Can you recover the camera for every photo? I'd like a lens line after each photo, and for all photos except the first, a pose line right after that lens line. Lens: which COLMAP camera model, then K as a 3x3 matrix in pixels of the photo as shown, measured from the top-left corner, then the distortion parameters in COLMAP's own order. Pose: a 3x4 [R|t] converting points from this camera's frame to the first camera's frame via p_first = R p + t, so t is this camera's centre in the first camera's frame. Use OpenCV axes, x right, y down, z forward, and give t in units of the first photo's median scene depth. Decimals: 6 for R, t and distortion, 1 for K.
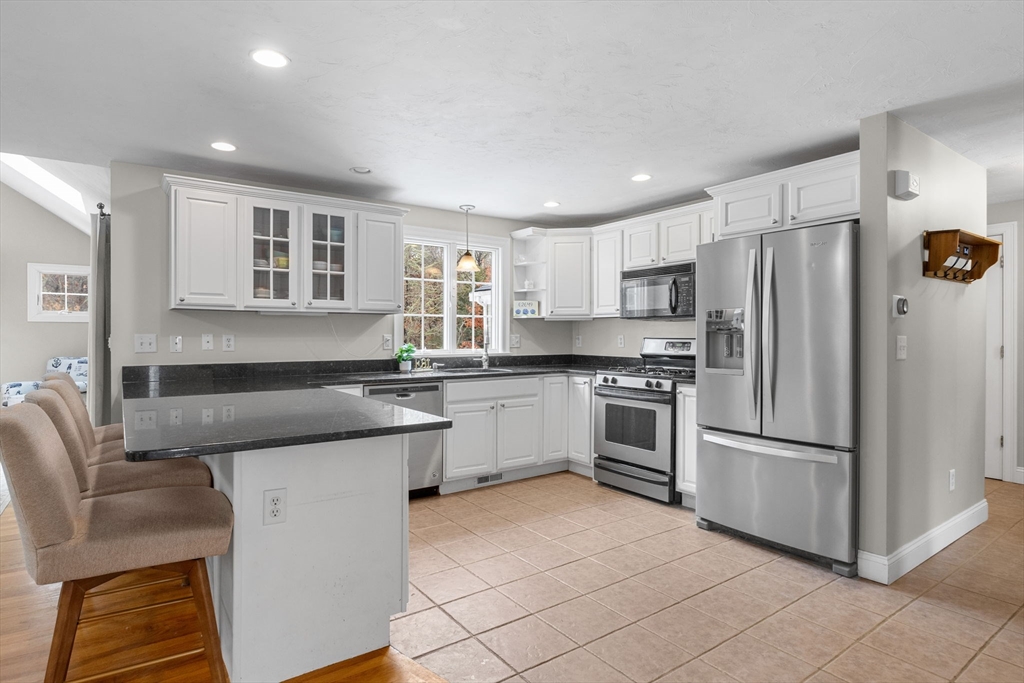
lens RADIAL K [[550.5, 0, 513.3], [0, 550.5, 340.3], [0, 0, 1]] dist [-0.016117, -0.000233]
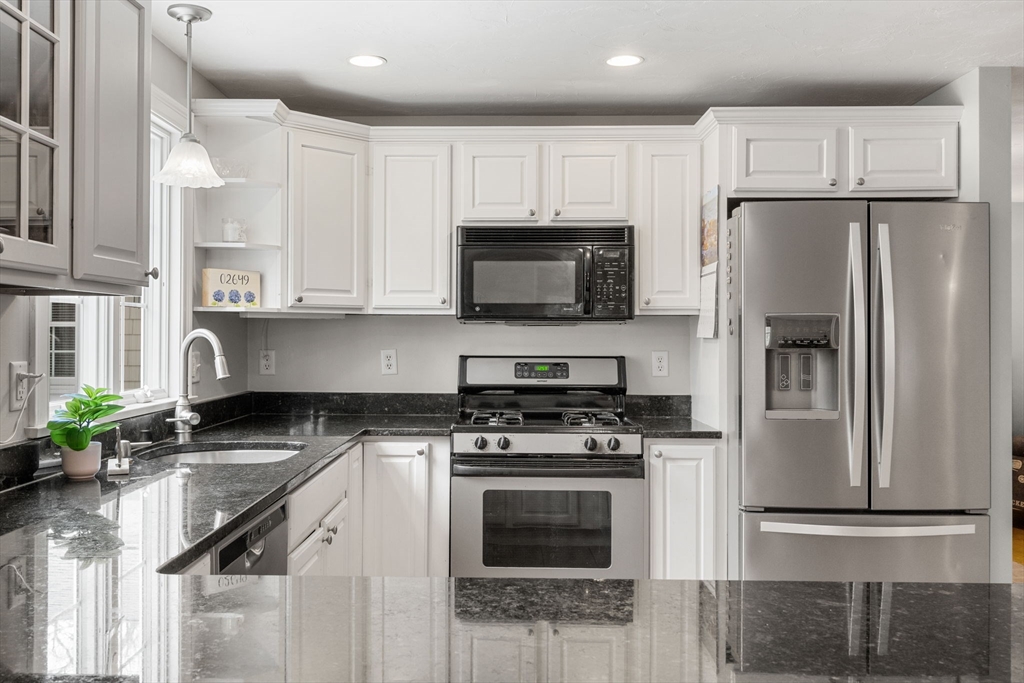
lens RADIAL K [[870.4, 0, 511.0], [0, 870.4, 334.8], [0, 0, 1]] dist [-0.010562, 0.009707]
pose [[0.595450, 0.004629, 0.803379, -0.491775], [0.003697, 0.999957, -0.008502, -0.021288], [-0.803384, 0.008032, 0.595408, 0.565851]]
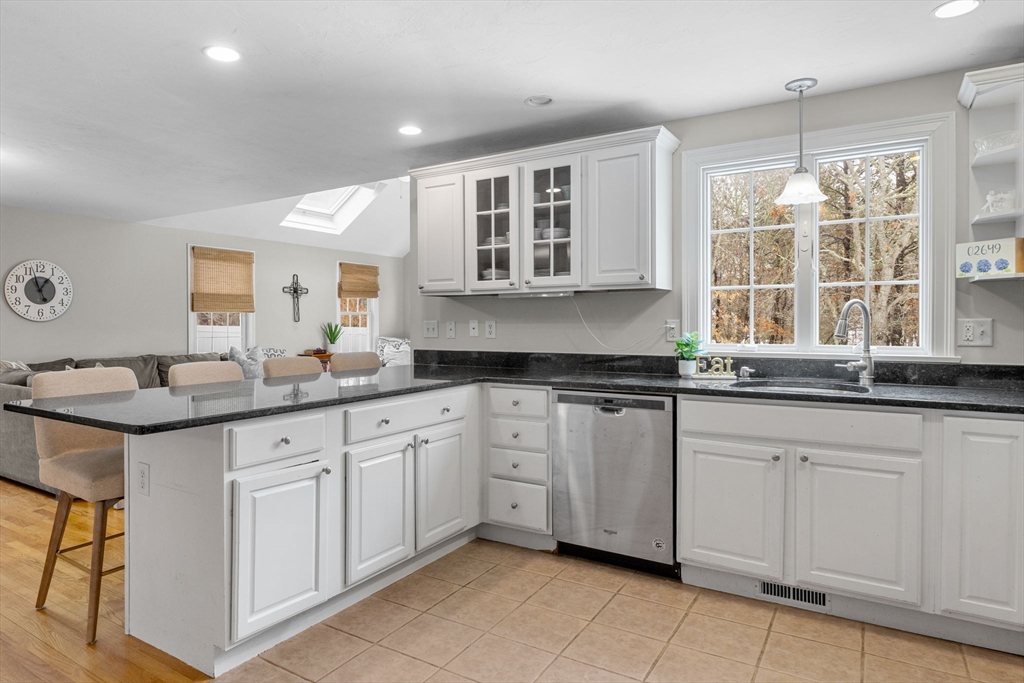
lens RADIAL K [[634.6, 0, 457.7], [0, 634.6, 328.7], [0, 0, 1]] dist [0.015007, -0.004305]
pose [[0.348194, 0.007501, -0.937392, 0.460505], [-0.004954, 0.999969, 0.006162, -0.003211], [0.937409, 0.002498, 0.348220, 0.545912]]
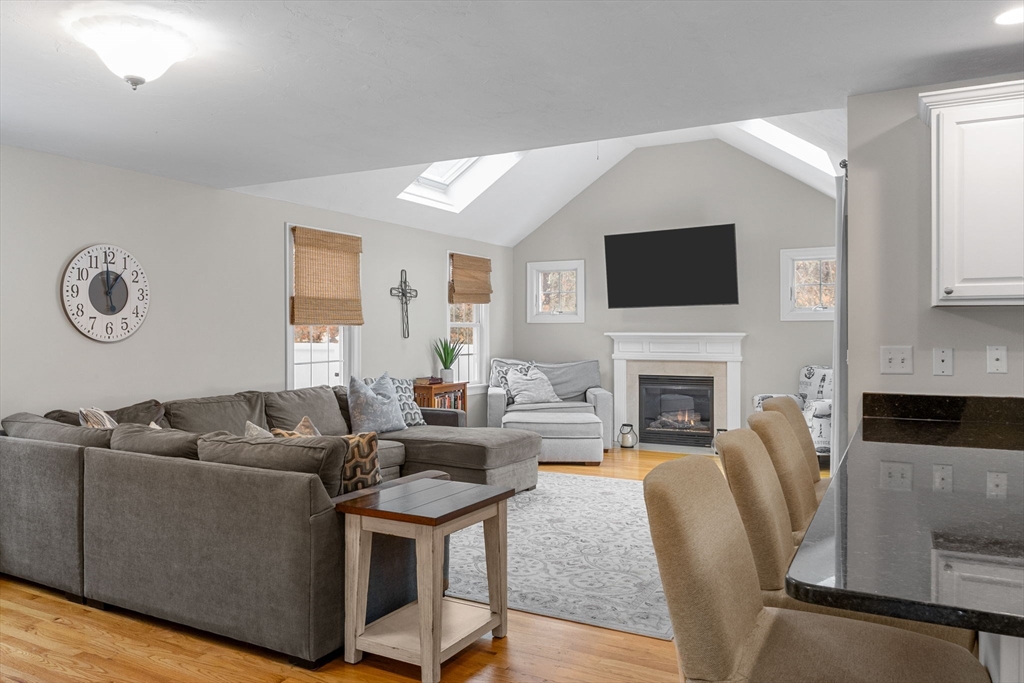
lens RADIAL K [[787.3, 0, 467.0], [0, 787.3, 331.0], [0, 0, 1]] dist [0.001514, -0.005123]
pose [[0.423494, -0.002123, -0.905896, -0.030782], [-0.004037, 0.999983, -0.004231, -0.020464], [0.905890, 0.005449, 0.423478, 0.118030]]
